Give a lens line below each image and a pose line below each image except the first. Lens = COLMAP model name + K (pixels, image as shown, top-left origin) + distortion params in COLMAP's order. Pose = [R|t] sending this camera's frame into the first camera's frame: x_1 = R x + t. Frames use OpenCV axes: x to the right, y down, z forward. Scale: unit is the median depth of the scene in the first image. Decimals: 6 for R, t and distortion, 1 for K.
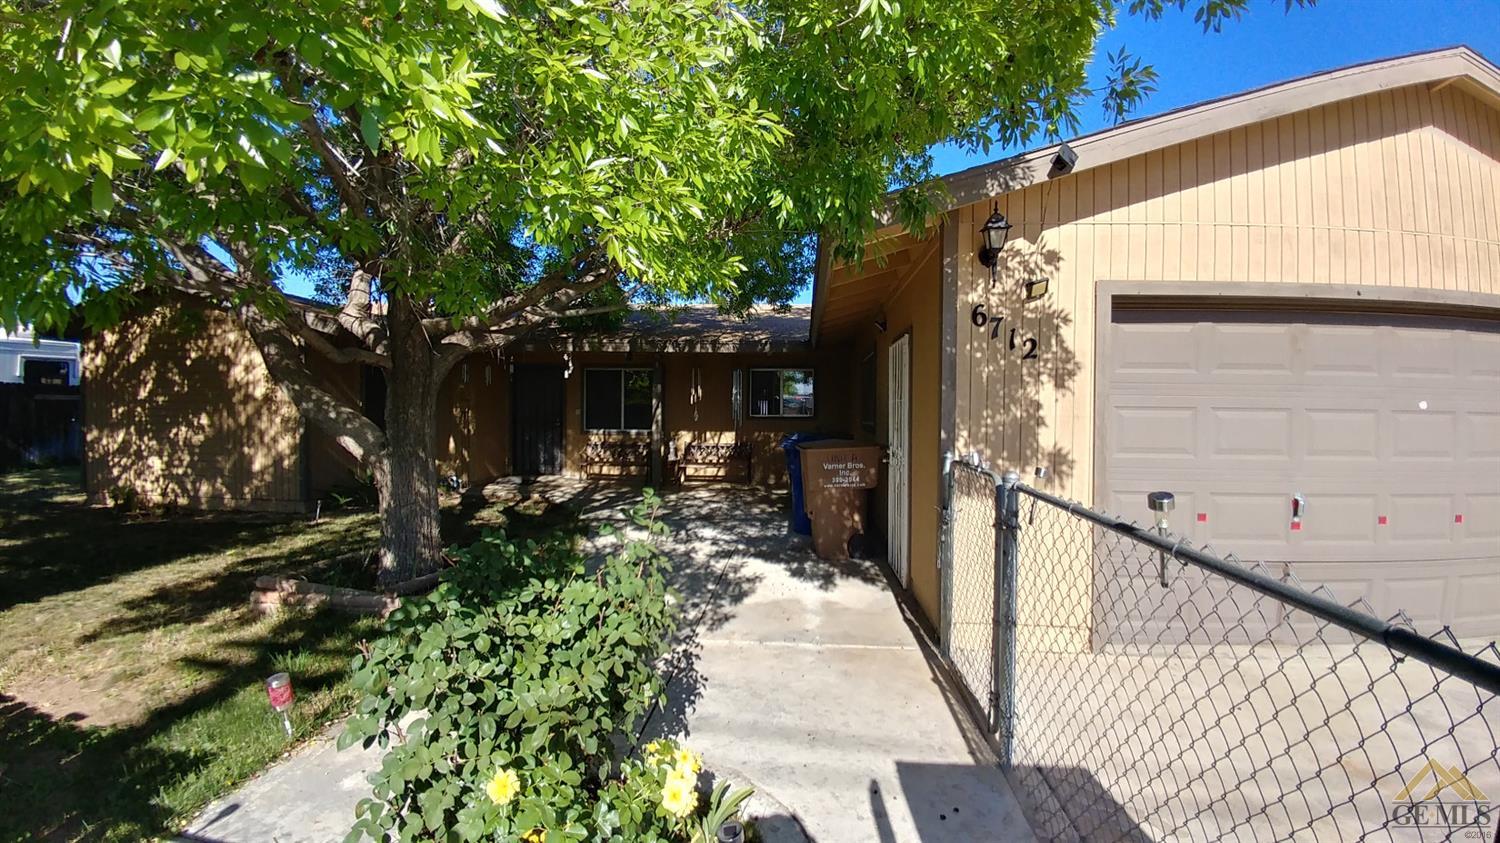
lens RADIAL K [[596.3, 0, 767.7], [0, 596.3, 425.8], [0, 0, 1]] dist [0.021034, -0.036272]
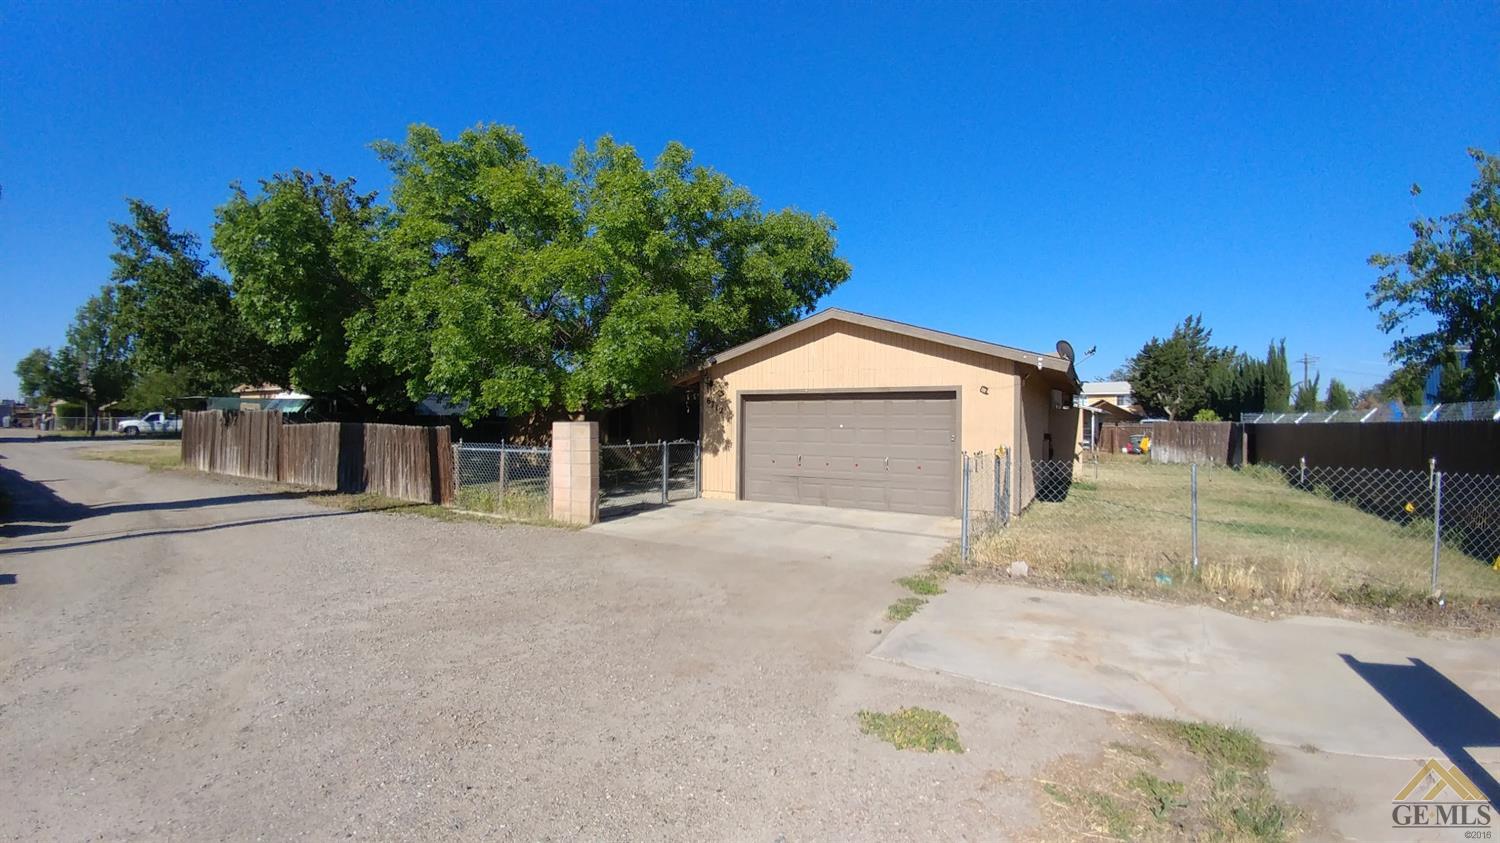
lens RADIAL K [[592.2, 0, 762.9], [0, 592.2, 431.3], [0, 0, 1]] dist [0.020199, -0.035361]
pose [[0.900124, 0.000073, -0.435633, 1.929056], [-0.007124, 0.999869, -0.014550, 0.037308], [0.435575, 0.016200, 0.900007, -1.776351]]
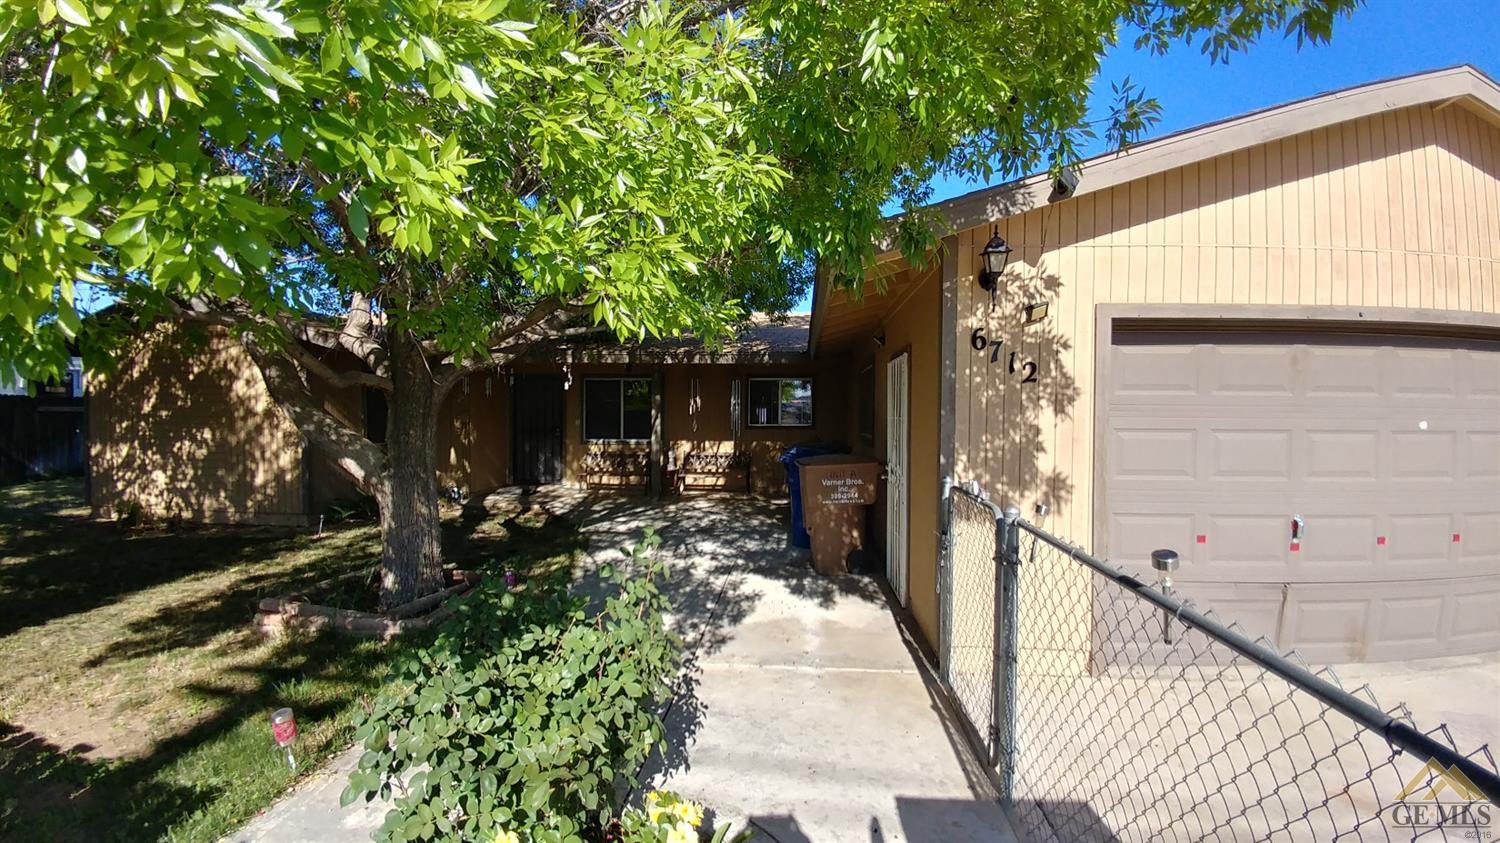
lens RADIAL K [[592.2, 0, 762.9], [0, 592.2, 431.3], [0, 0, 1]] dist [0.020199, -0.035361]
pose [[0.999985, -0.001685, -0.005274, -0.001231], [0.001729, 0.999962, 0.008523, -0.036972], [0.005259, -0.008532, 0.999950, 0.006077]]
